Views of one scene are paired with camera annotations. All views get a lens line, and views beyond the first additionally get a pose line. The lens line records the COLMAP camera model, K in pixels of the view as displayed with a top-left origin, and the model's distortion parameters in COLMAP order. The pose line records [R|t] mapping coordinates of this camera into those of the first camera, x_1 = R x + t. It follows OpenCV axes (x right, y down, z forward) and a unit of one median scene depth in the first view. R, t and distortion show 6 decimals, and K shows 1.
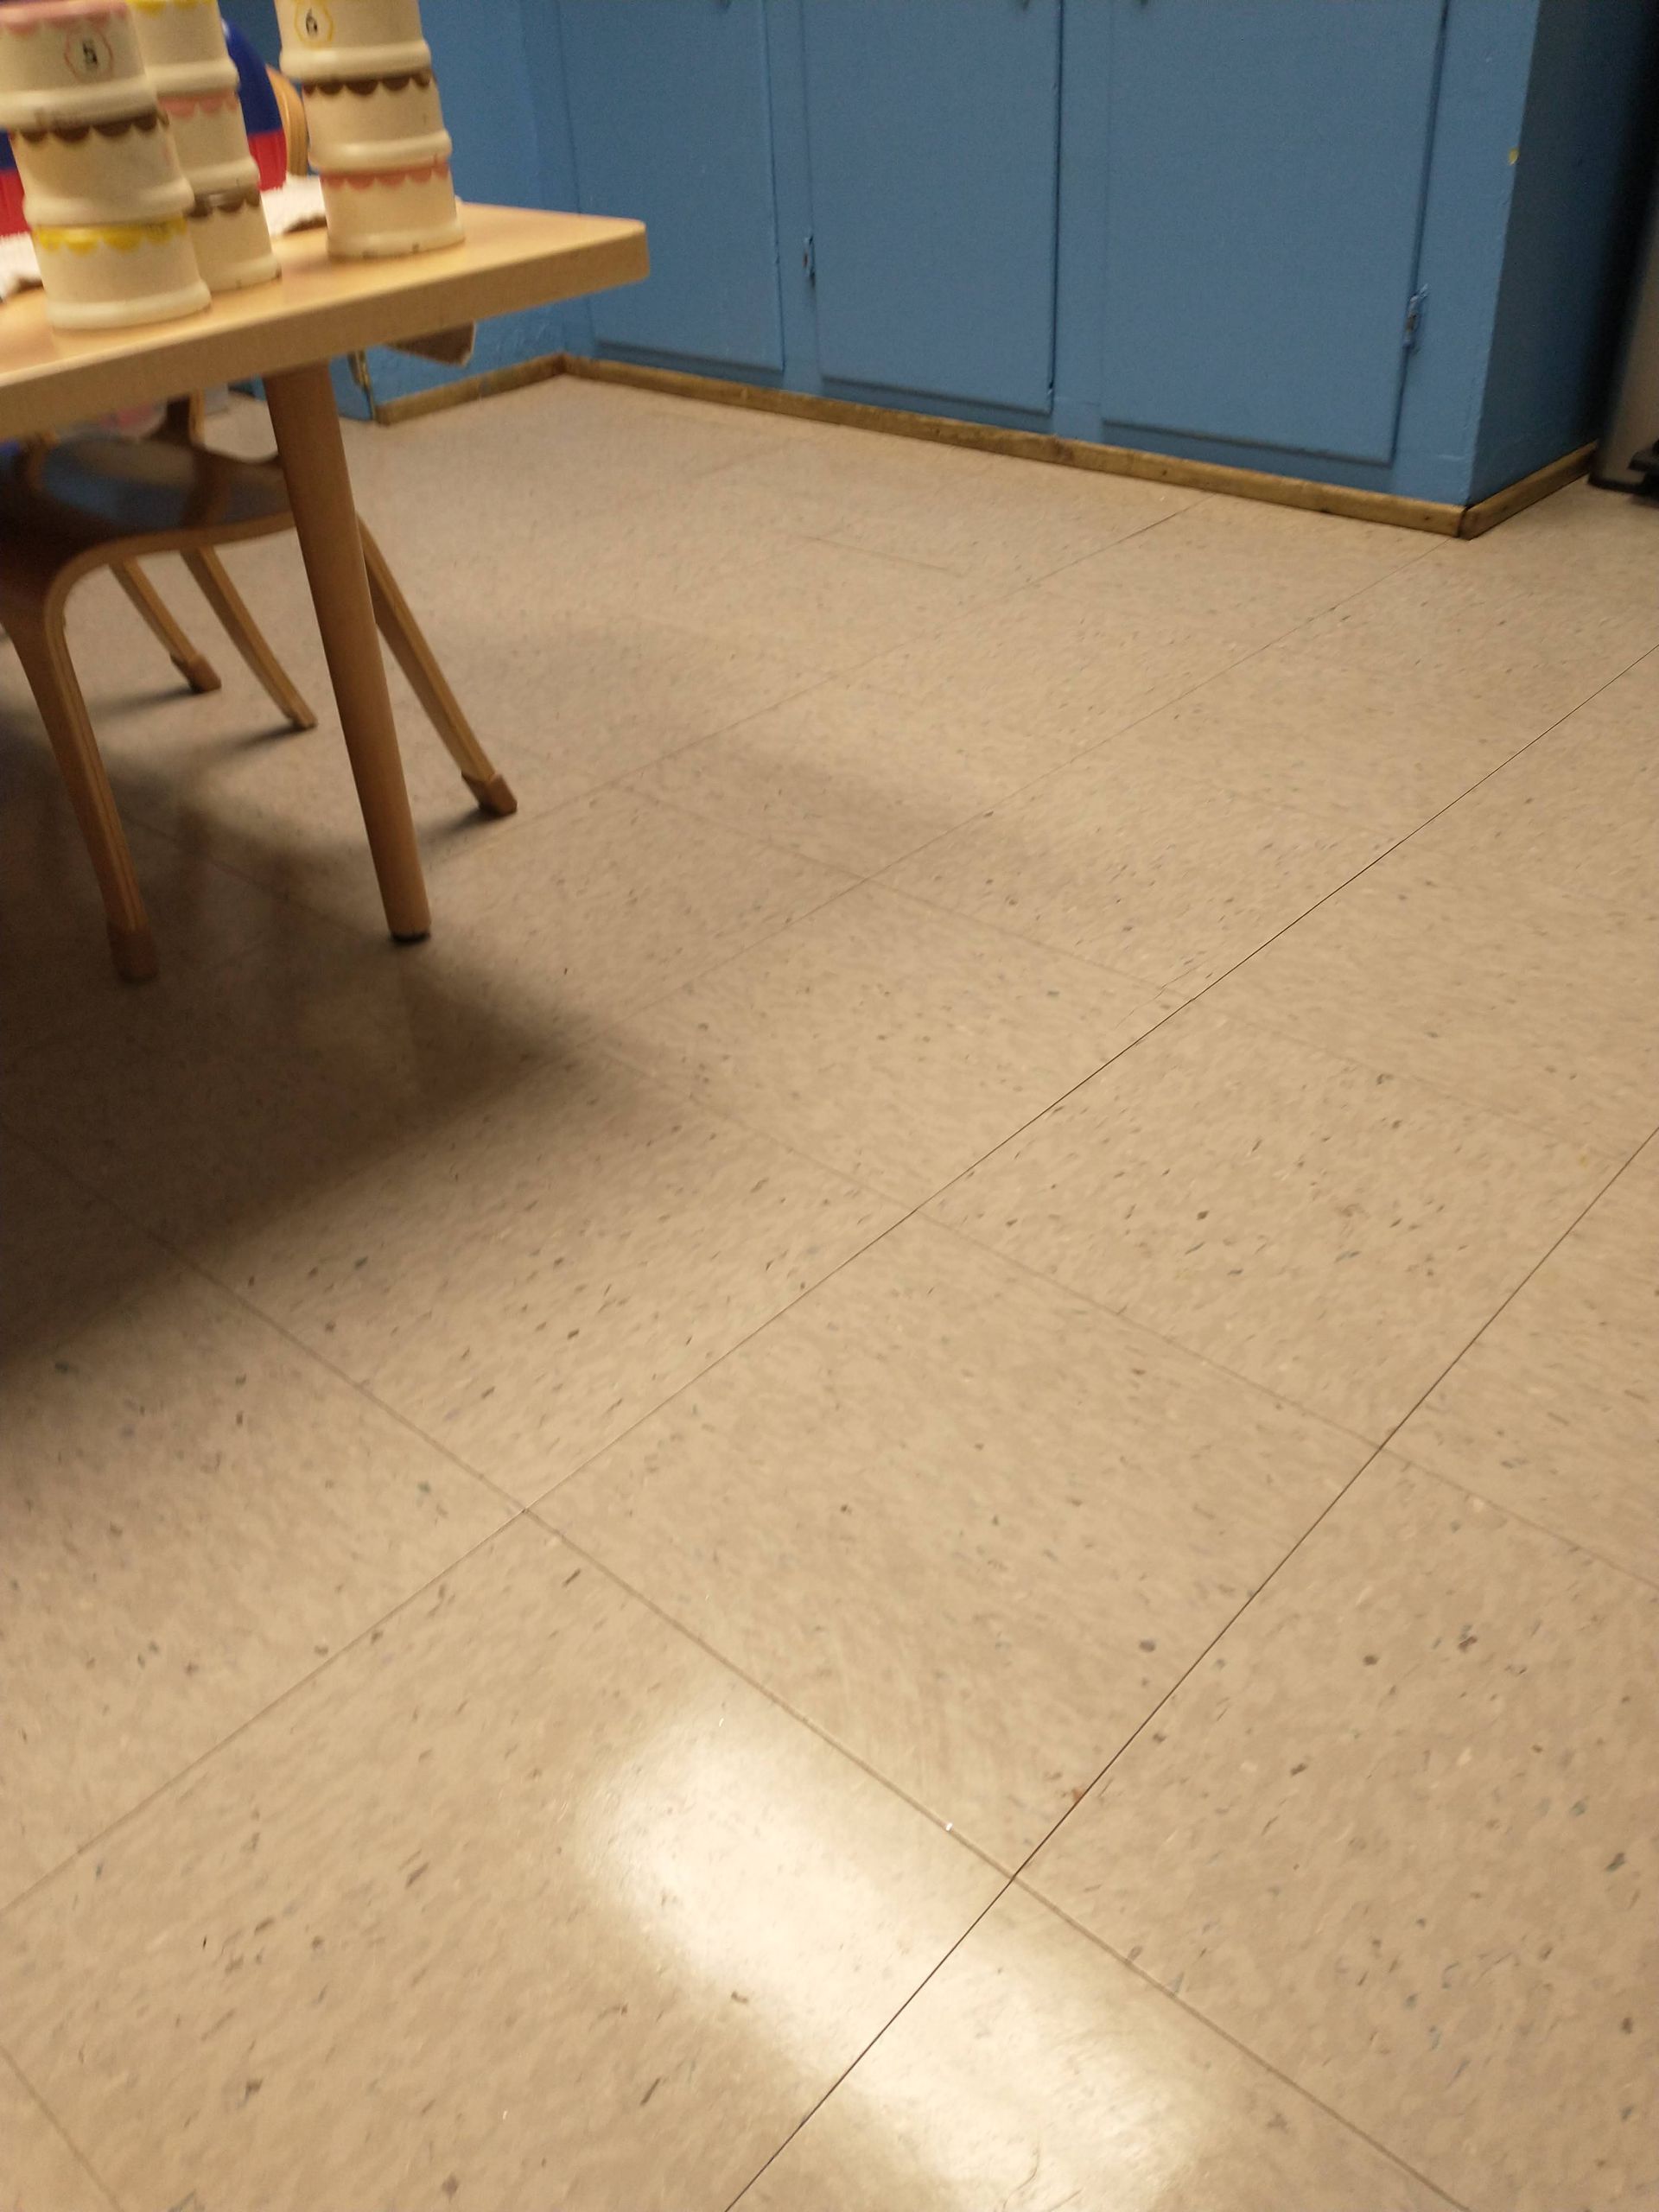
lens RADIAL K [[1824.0, 0, 817.0], [0, 1824.0, 1105.5], [0, 0, 1]] dist [0.137649, -0.218182]
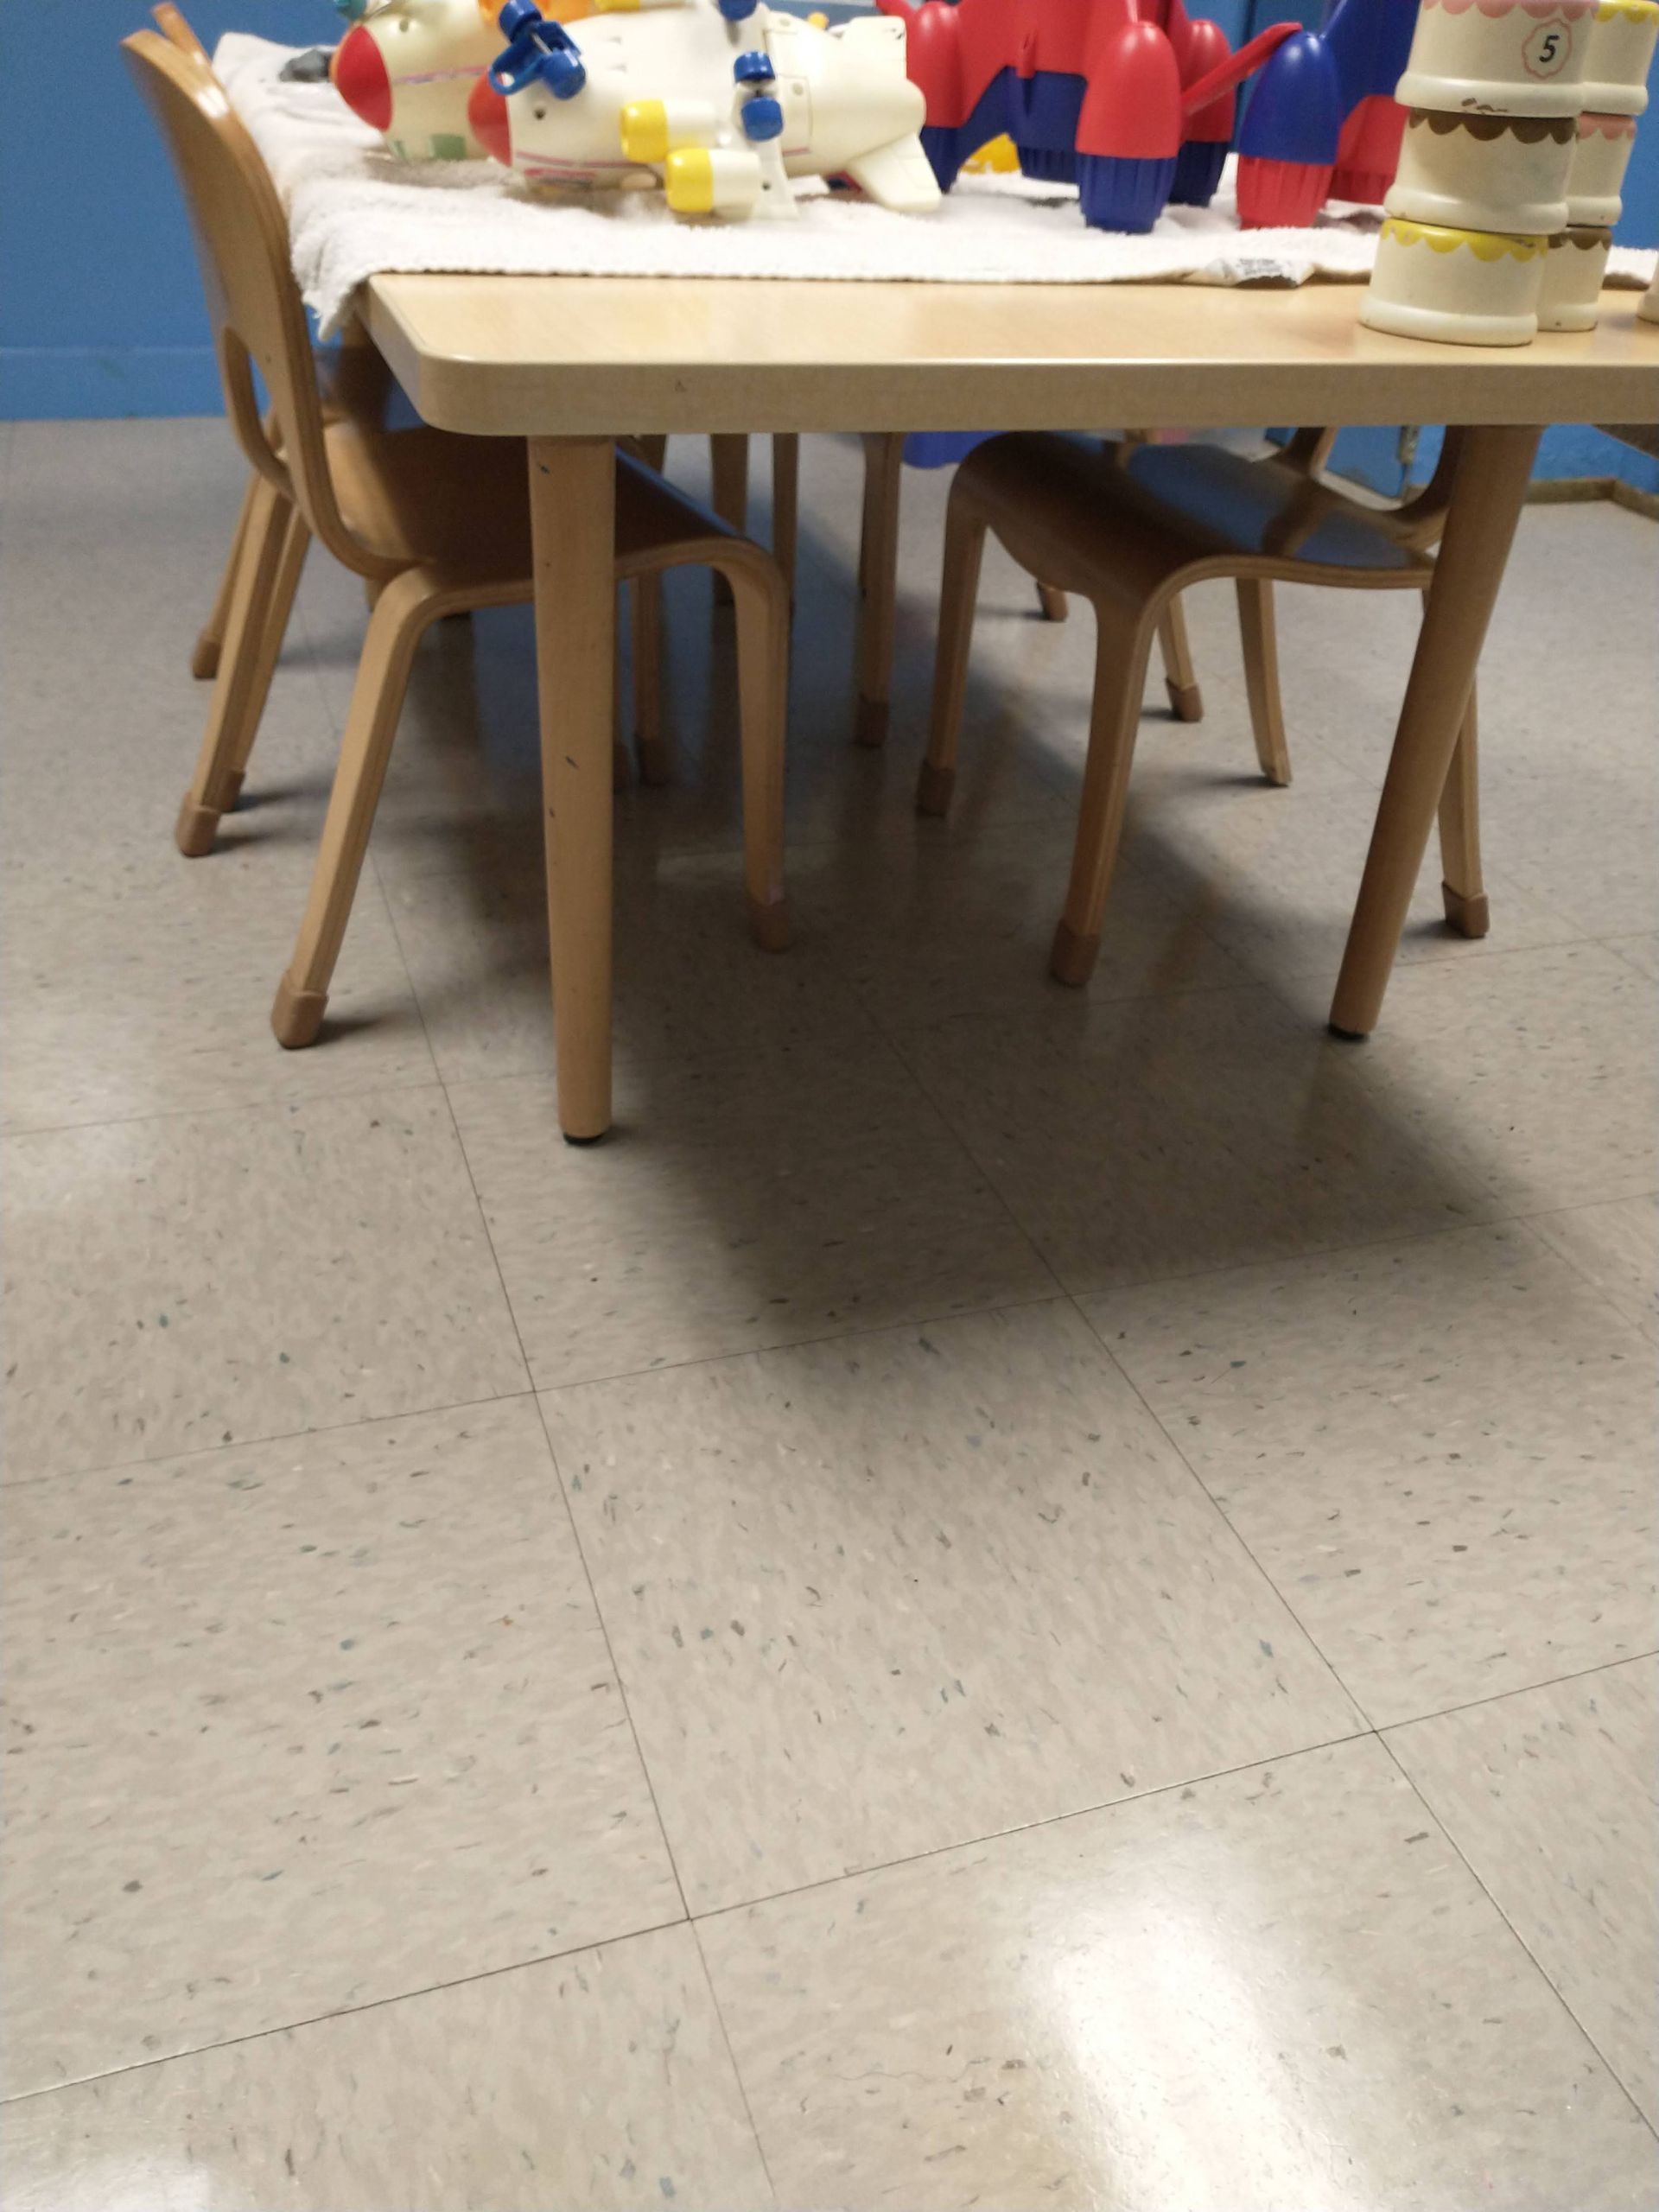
lens RADIAL K [[1824.0, 0, 817.0], [0, 1824.0, 1105.5], [0, 0, 1]] dist [0.137649, -0.218182]
pose [[0.874783, 0.353834, -0.330993, -0.176815], [-0.365754, 0.930295, 0.027840, 0.017522], [0.317772, 0.096709, 0.943222, 0.064102]]
